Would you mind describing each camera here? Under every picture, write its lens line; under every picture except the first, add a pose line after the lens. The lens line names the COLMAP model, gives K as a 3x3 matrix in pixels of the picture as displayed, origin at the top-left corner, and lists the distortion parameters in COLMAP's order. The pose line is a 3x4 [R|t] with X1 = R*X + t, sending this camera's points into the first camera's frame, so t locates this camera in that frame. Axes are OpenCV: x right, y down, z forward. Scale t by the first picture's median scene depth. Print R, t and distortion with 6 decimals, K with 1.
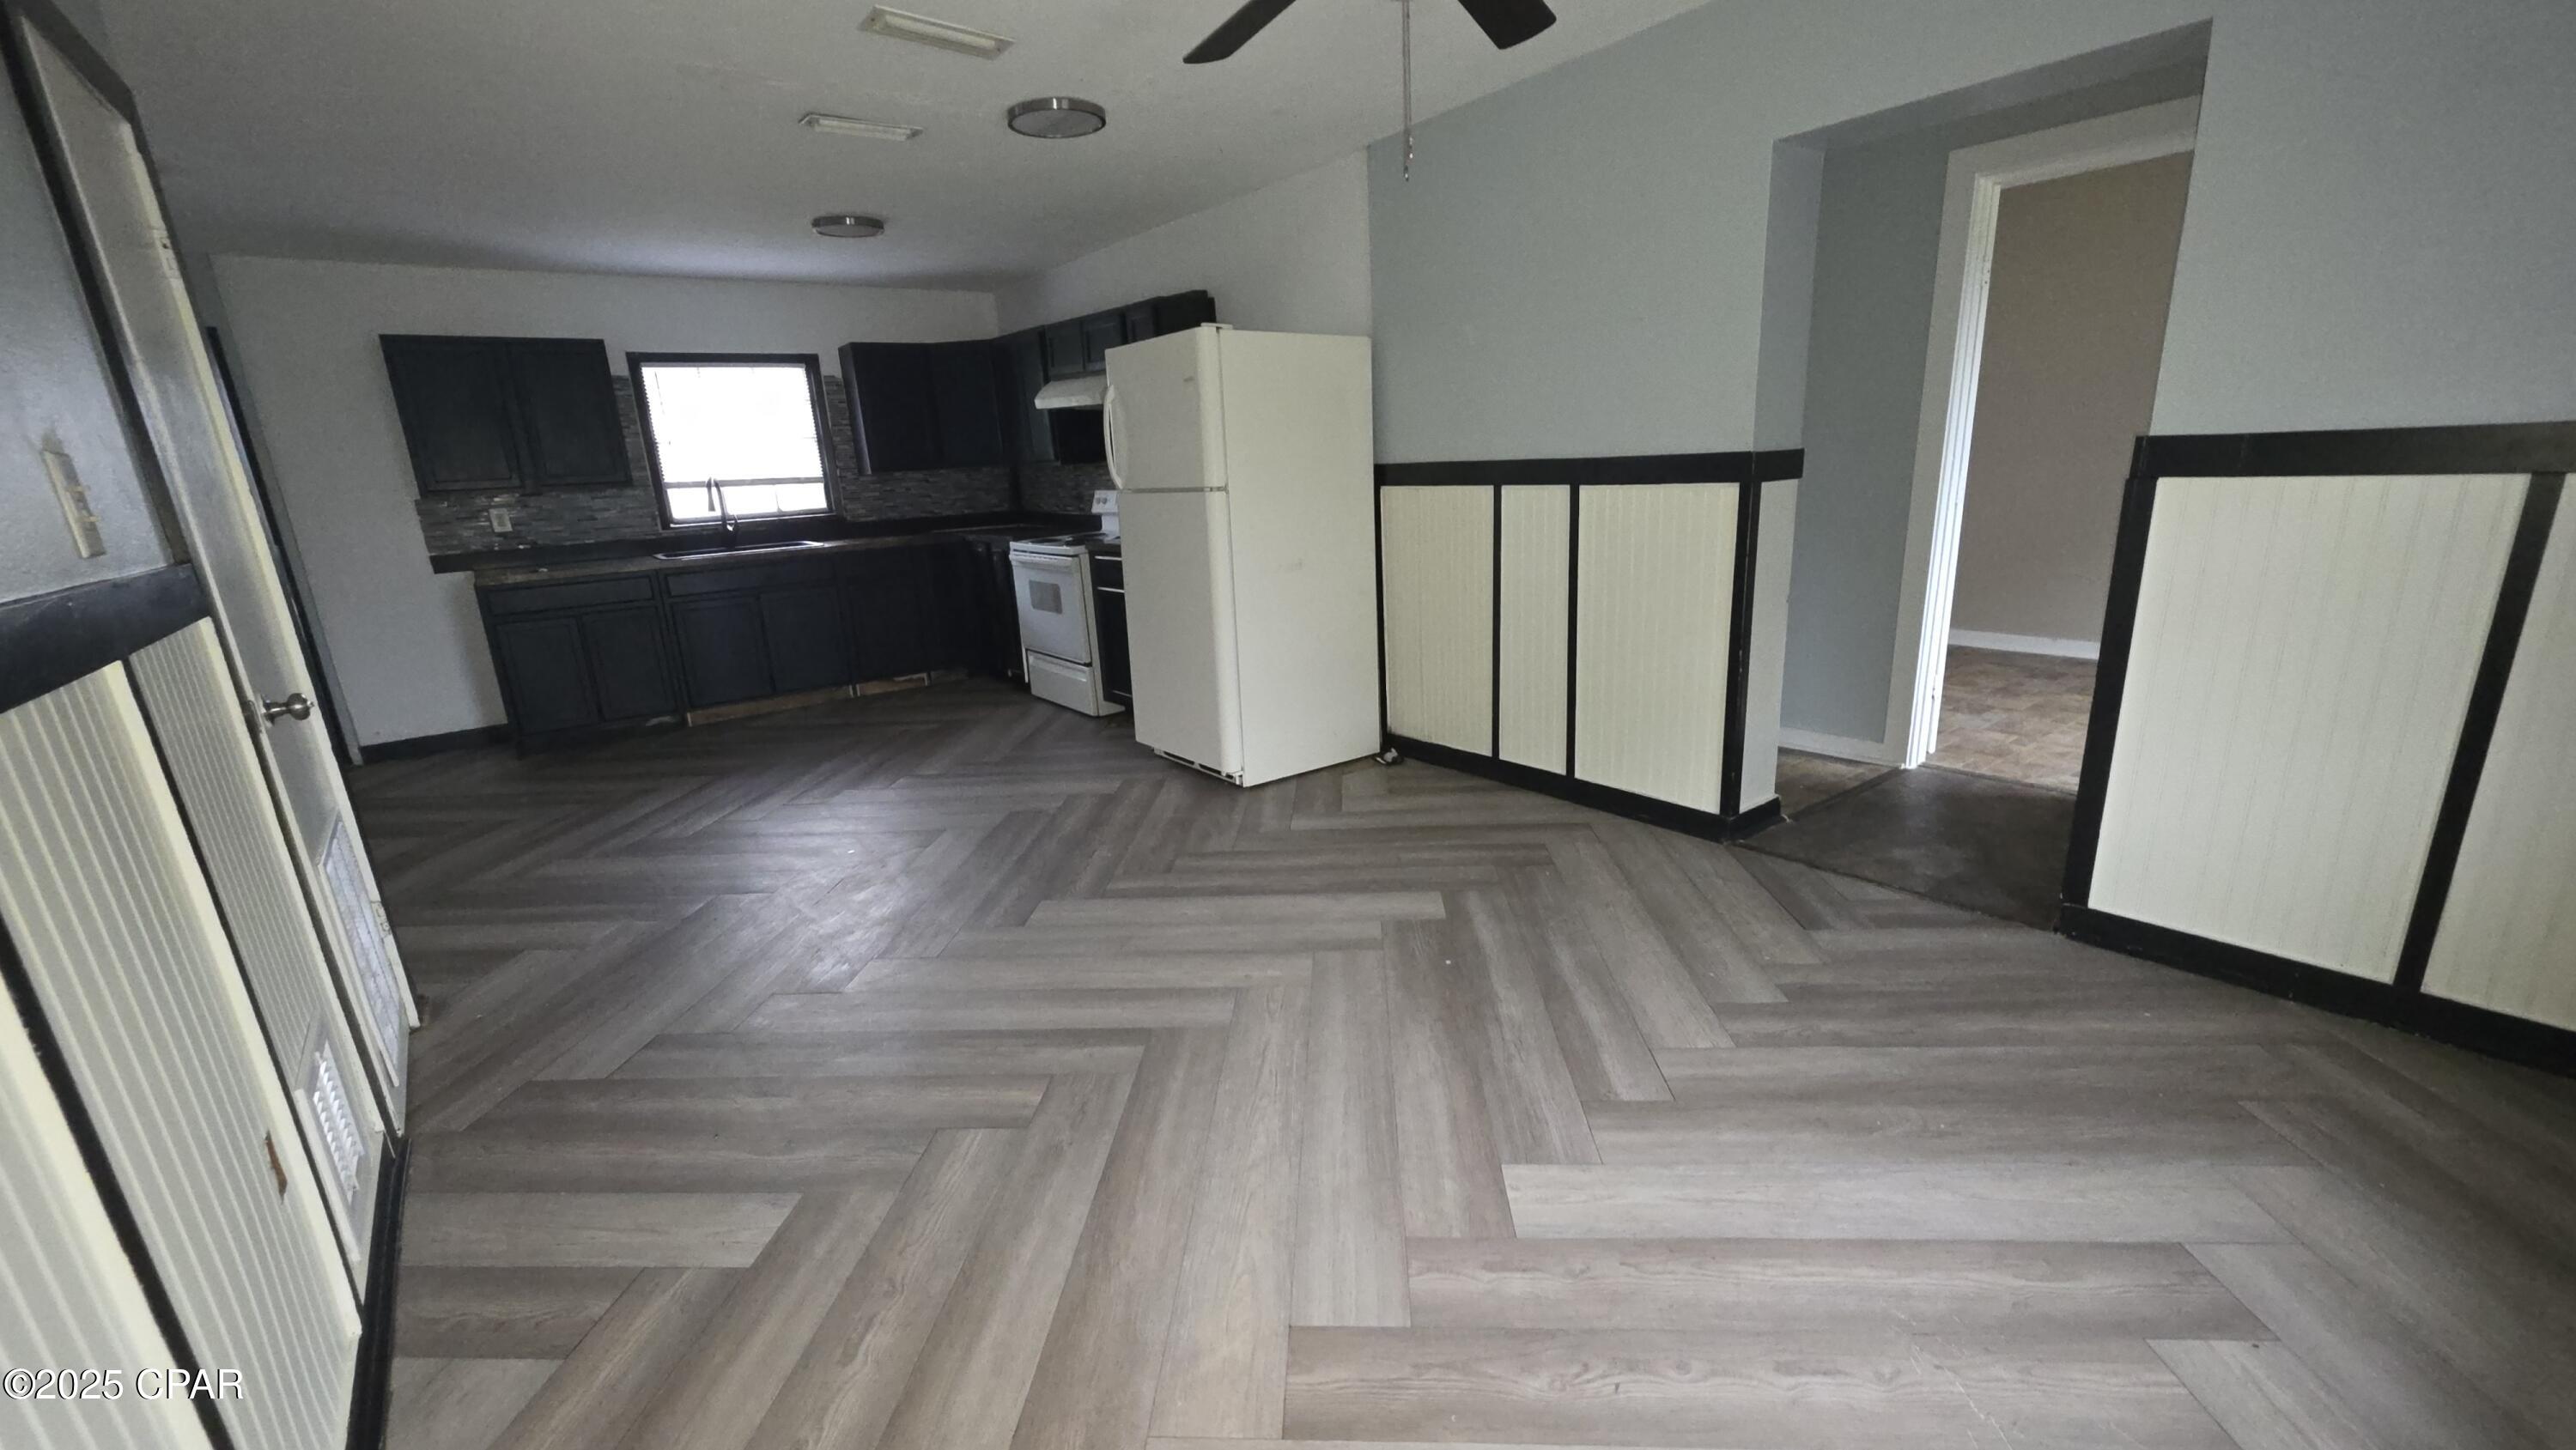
lens RADIAL K [[1004.7, 0, 1281.5], [0, 1004.7, 735.0], [0, 0, 1]] dist [0.000397, 0.000123]
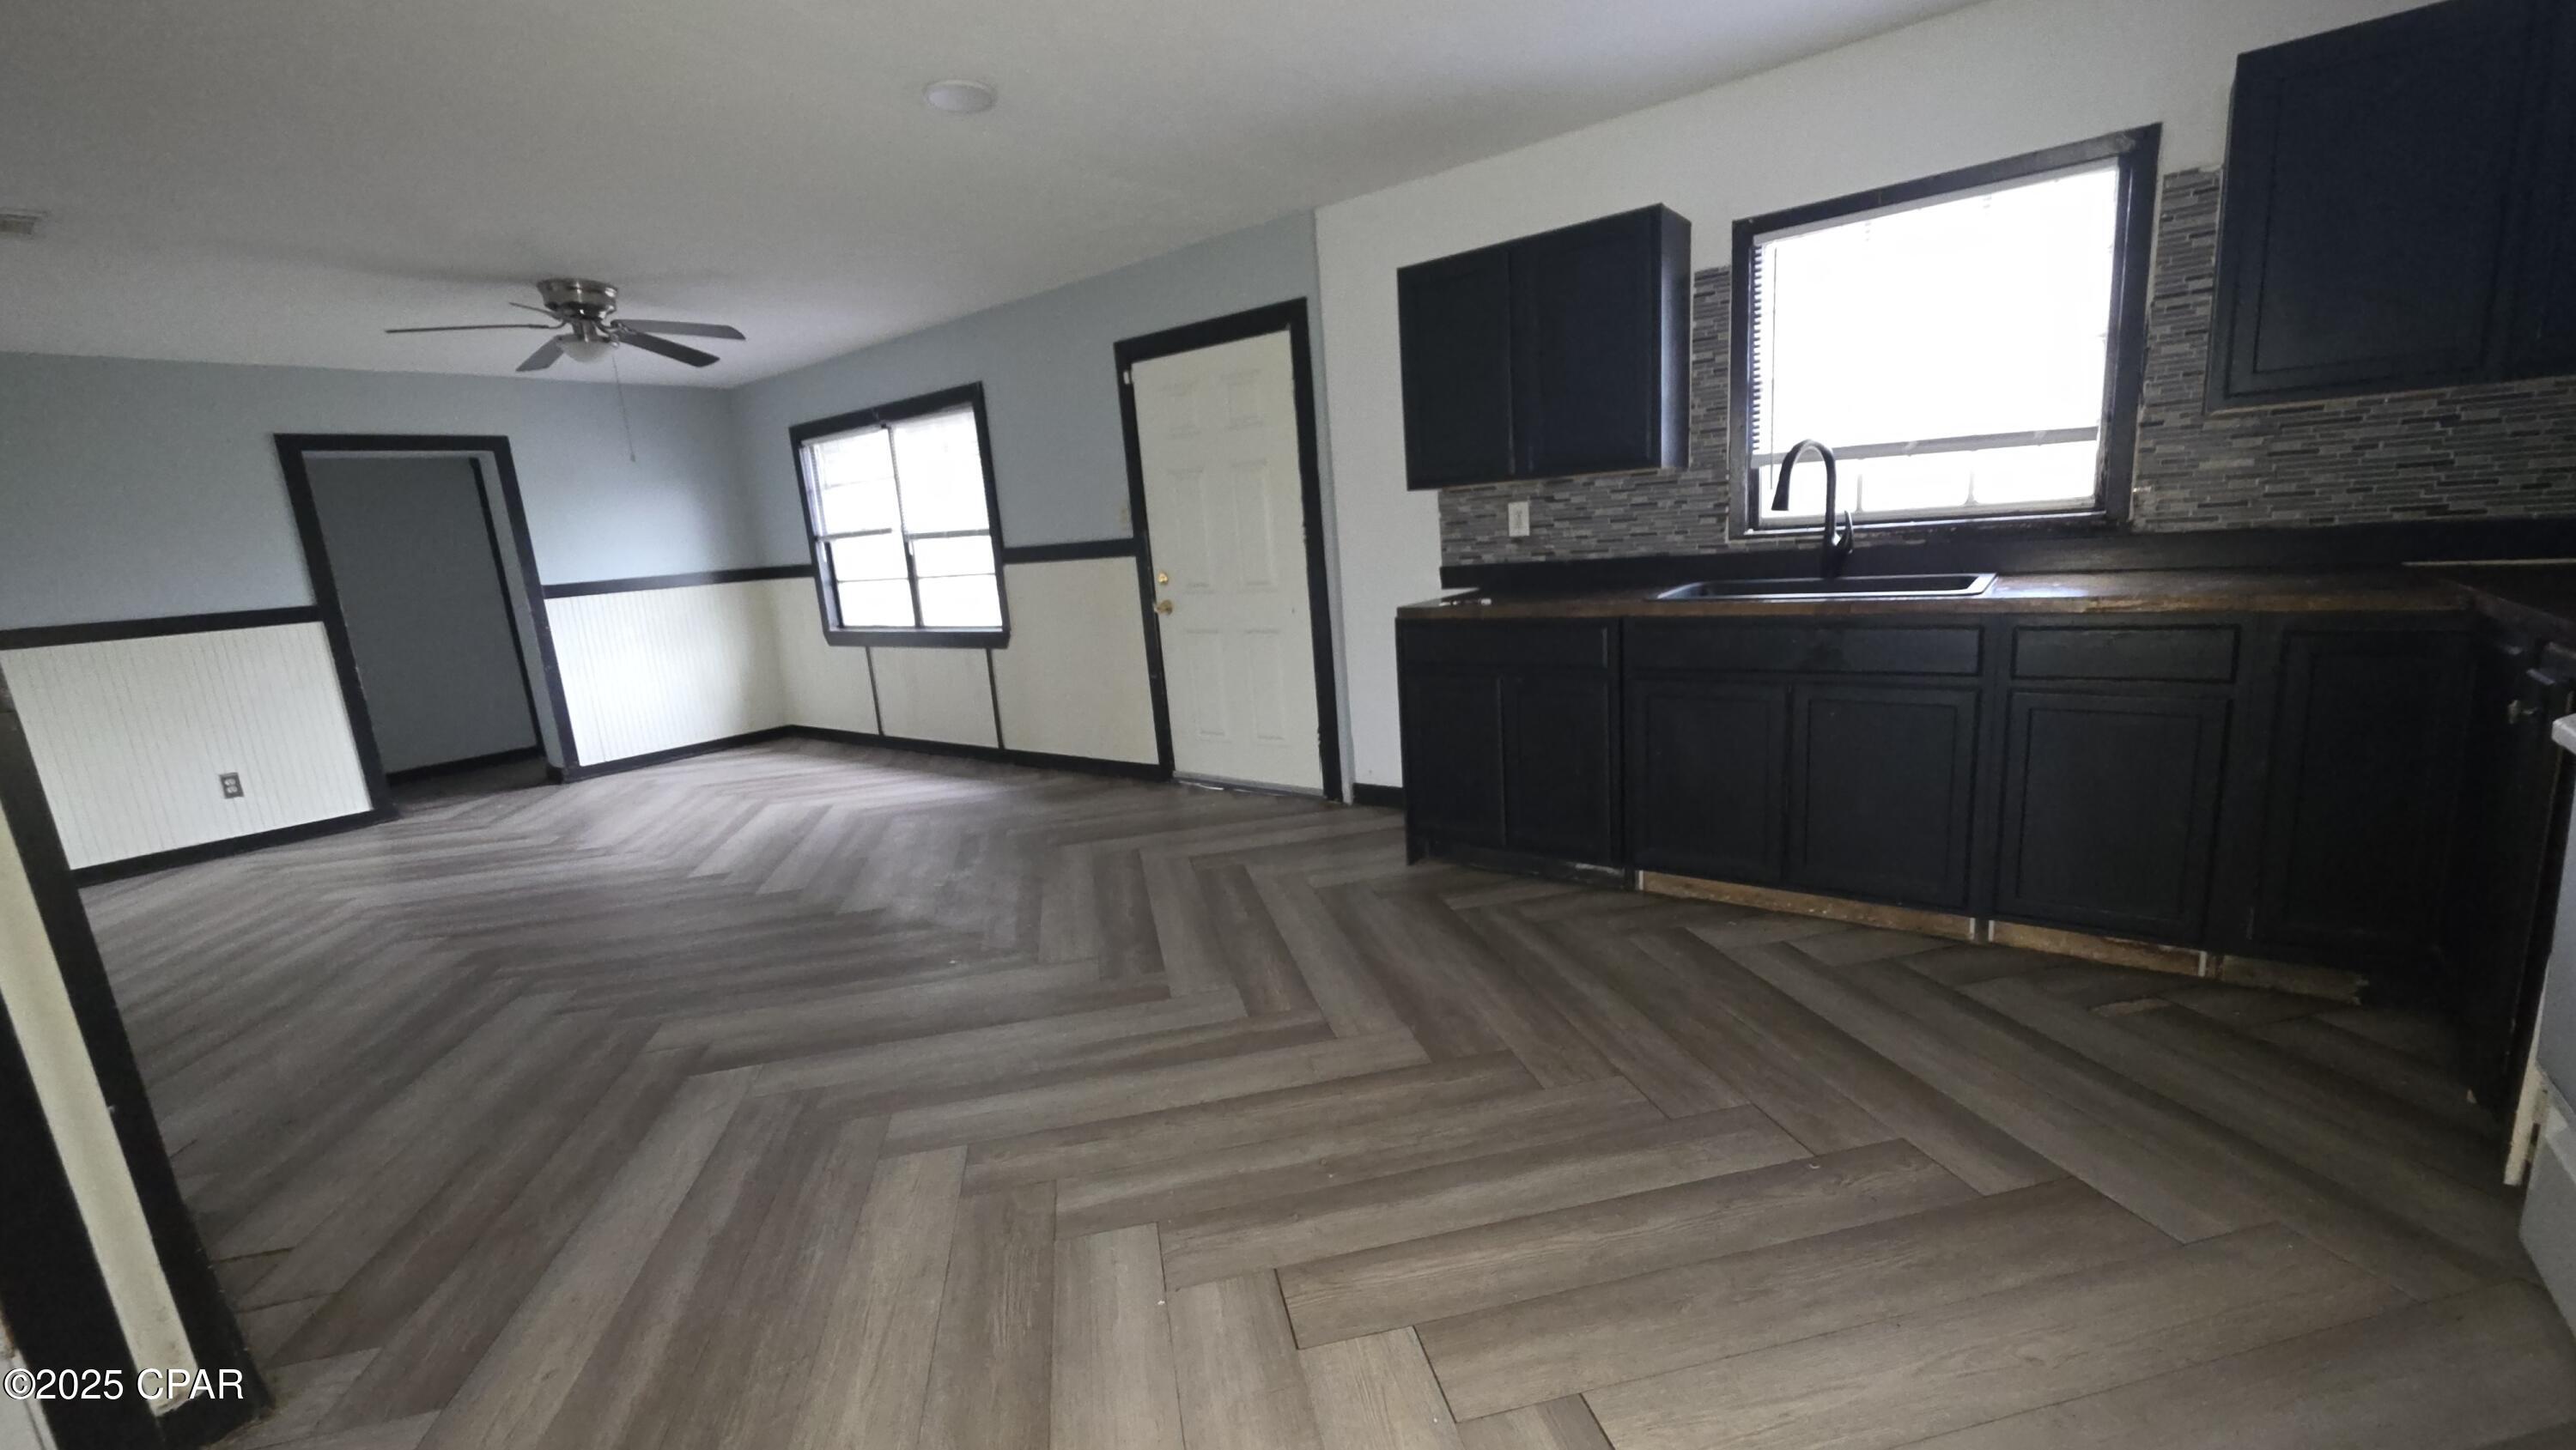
lens RADIAL K [[1004.7, 0, 1291.4], [0, 1004.7, 725.2], [0, 0, 1]] dist [0.000397, 0.000123]
pose [[0.266117, 0.214578, -0.939754, -0.128704], [-0.196808, 0.966467, 0.164946, -0.151767], [0.943636, 0.141057, 0.299424, 0.627851]]
